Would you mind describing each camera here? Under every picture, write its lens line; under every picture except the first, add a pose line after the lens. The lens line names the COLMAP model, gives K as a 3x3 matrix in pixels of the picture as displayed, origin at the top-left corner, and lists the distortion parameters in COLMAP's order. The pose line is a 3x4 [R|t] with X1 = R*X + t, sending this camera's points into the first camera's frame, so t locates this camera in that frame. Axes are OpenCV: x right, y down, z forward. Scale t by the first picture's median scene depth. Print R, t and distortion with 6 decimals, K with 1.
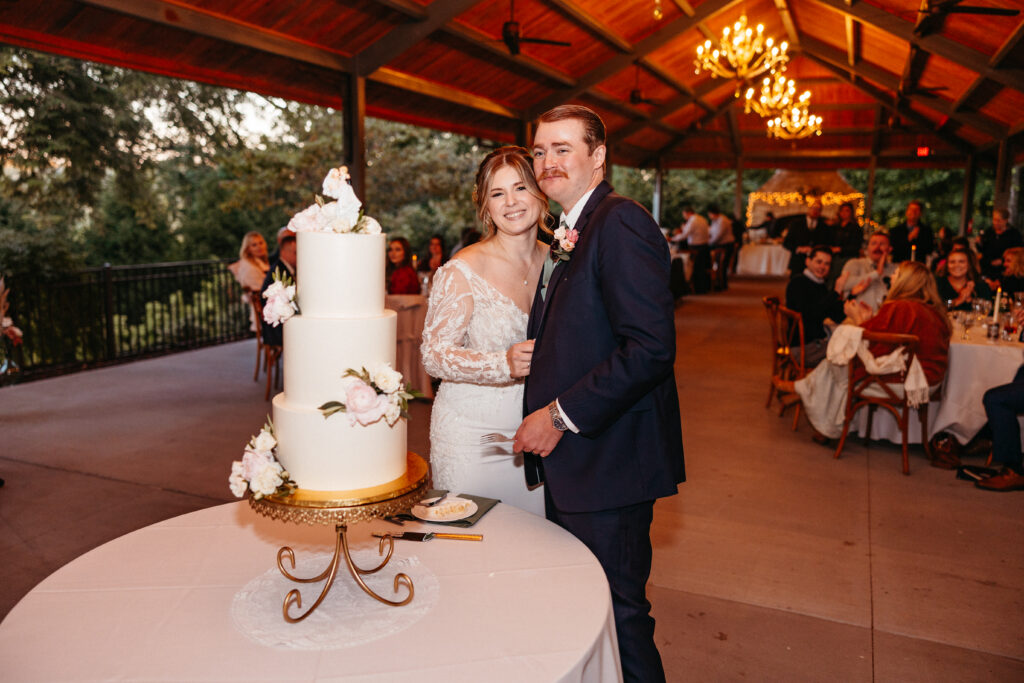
lens RADIAL K [[829.0, 0, 511.2], [0, 829.0, 306.1], [0, 0, 1]] dist [0.007834, -0.008423]
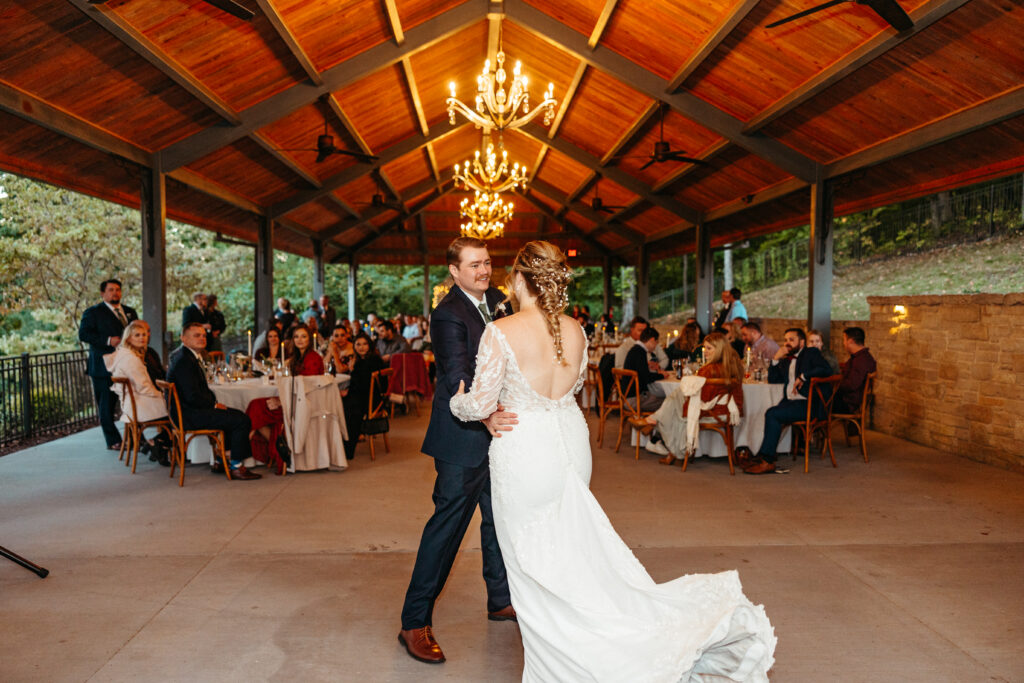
lens RADIAL K [[829.0, 0, 511.2], [0, 829.0, 306.1], [0, 0, 1]] dist [0.007834, -0.008423]
pose [[0.895292, -0.010645, 0.445353, -0.169699], [0.060585, 0.993335, -0.098052, 0.008603], [-0.441342, 0.114767, 0.889970, -0.053890]]
